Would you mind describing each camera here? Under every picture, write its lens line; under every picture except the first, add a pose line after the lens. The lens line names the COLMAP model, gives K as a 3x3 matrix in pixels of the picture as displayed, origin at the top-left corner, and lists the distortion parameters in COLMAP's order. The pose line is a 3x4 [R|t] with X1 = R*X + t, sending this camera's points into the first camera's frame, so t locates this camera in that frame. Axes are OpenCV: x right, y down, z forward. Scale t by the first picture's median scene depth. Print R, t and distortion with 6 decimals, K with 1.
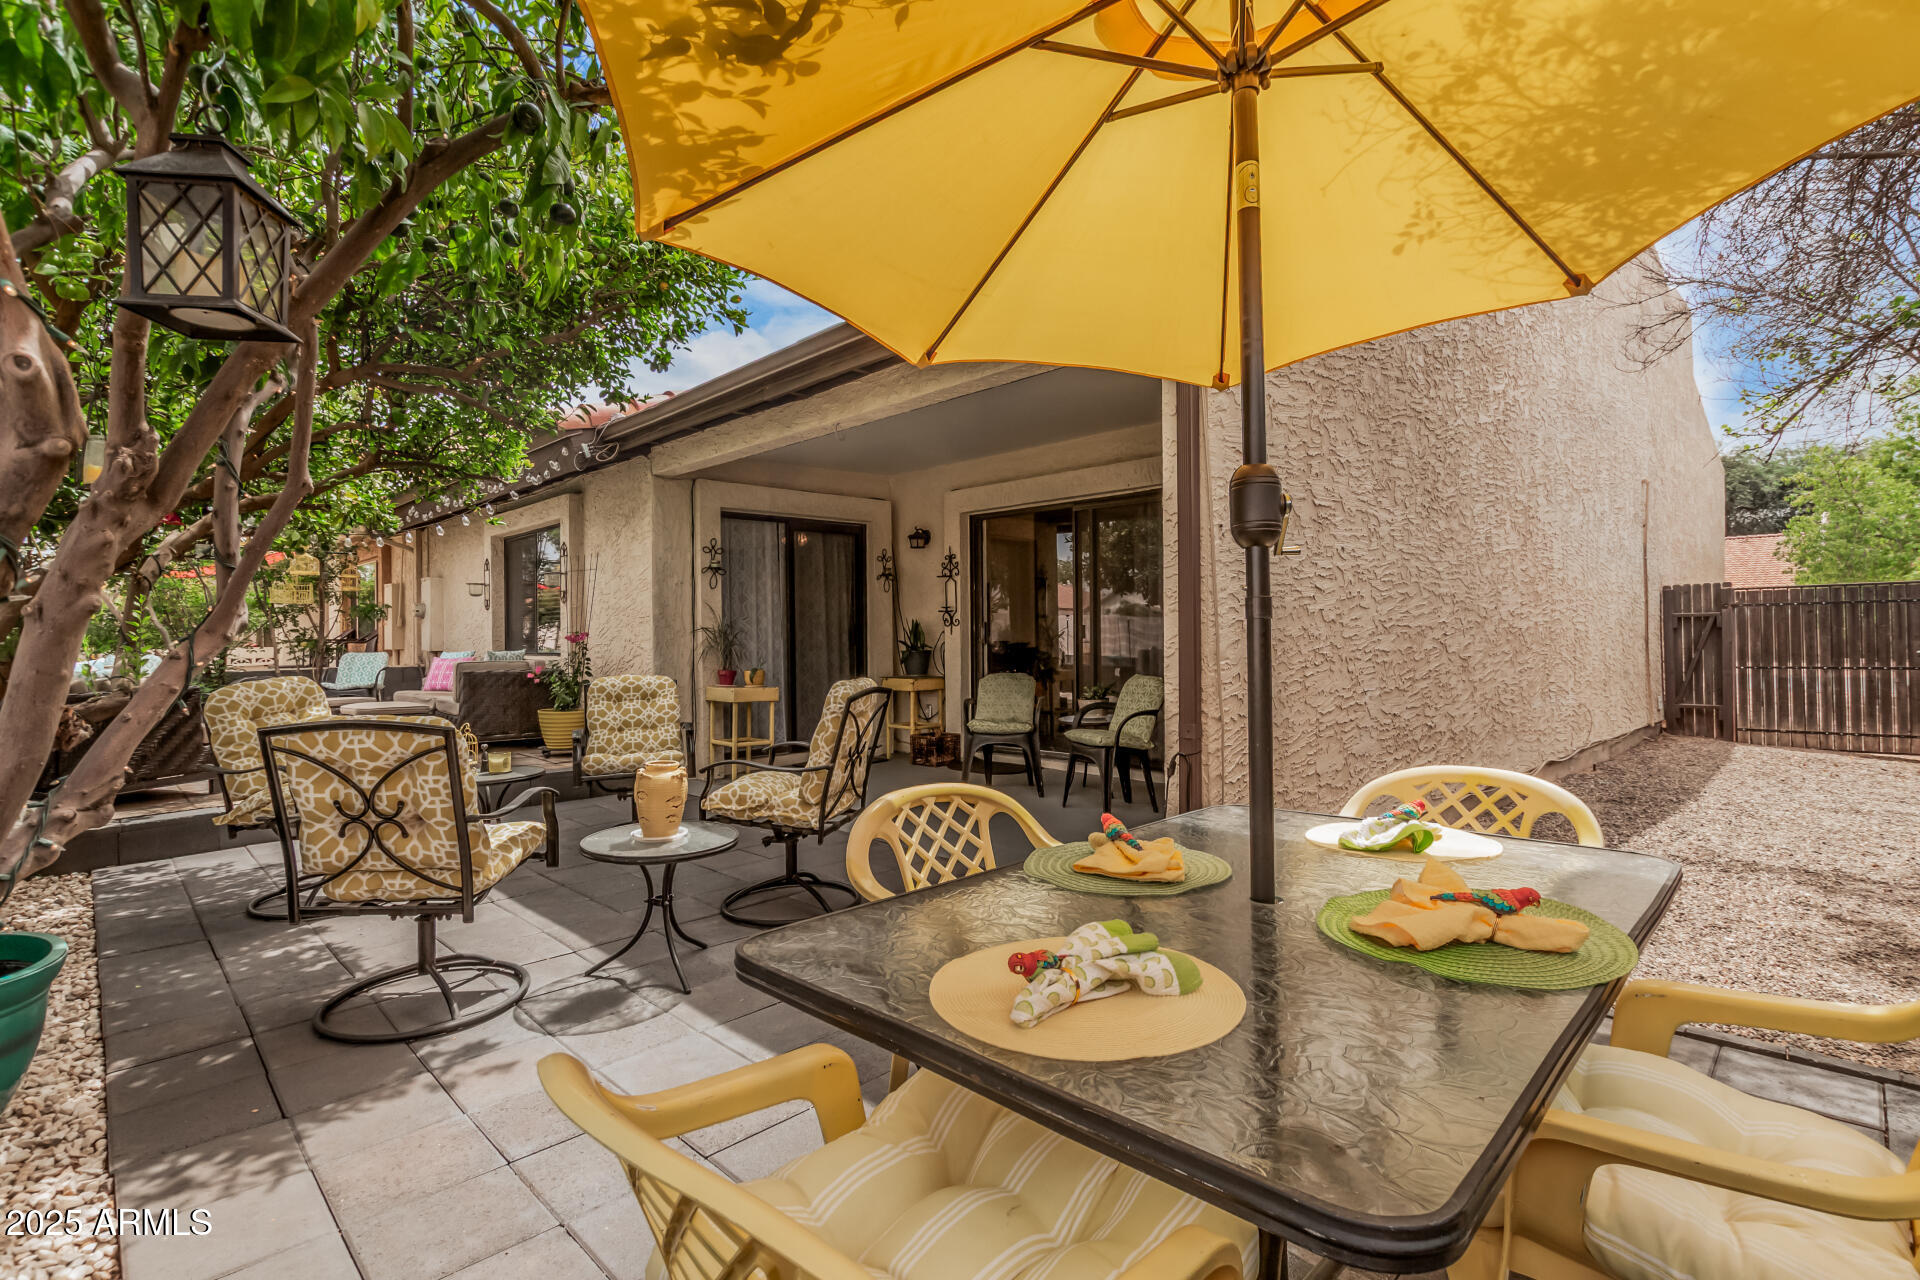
lens RADIAL K [[871.6, 0, 956.7], [0, 871.6, 637.1], [0, 0, 1]] dist [0.002888, -0.001709]
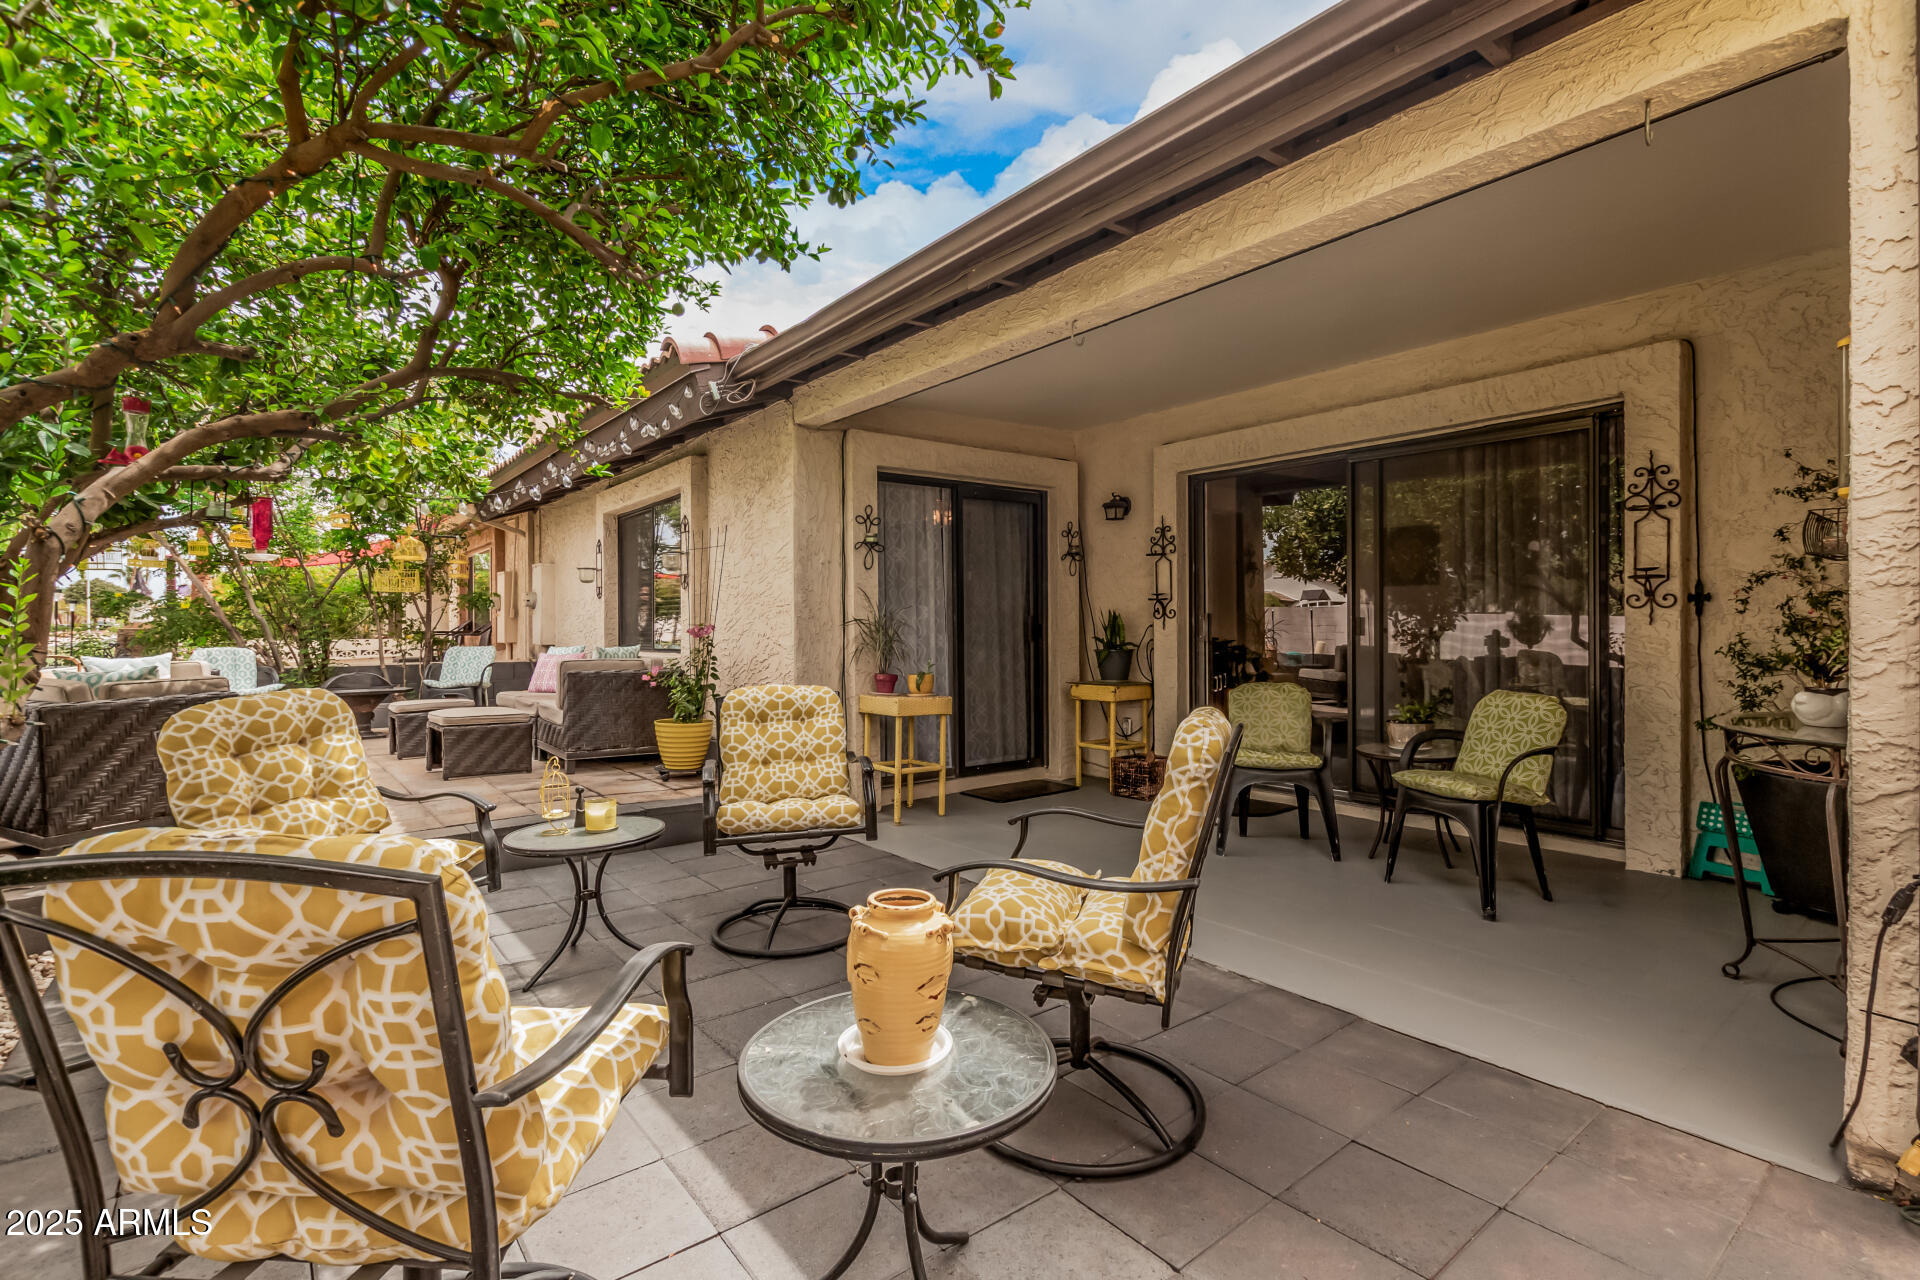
lens RADIAL K [[871.6, 0, 961.2], [0, 871.6, 637.2], [0, 0, 1]] dist [0.002888, -0.001709]
pose [[0.993948, 0.005137, -0.109728, -0.118871], [-0.004344, 0.999963, 0.007470, -0.001040], [0.109762, -0.006948, 0.993934, 0.248159]]
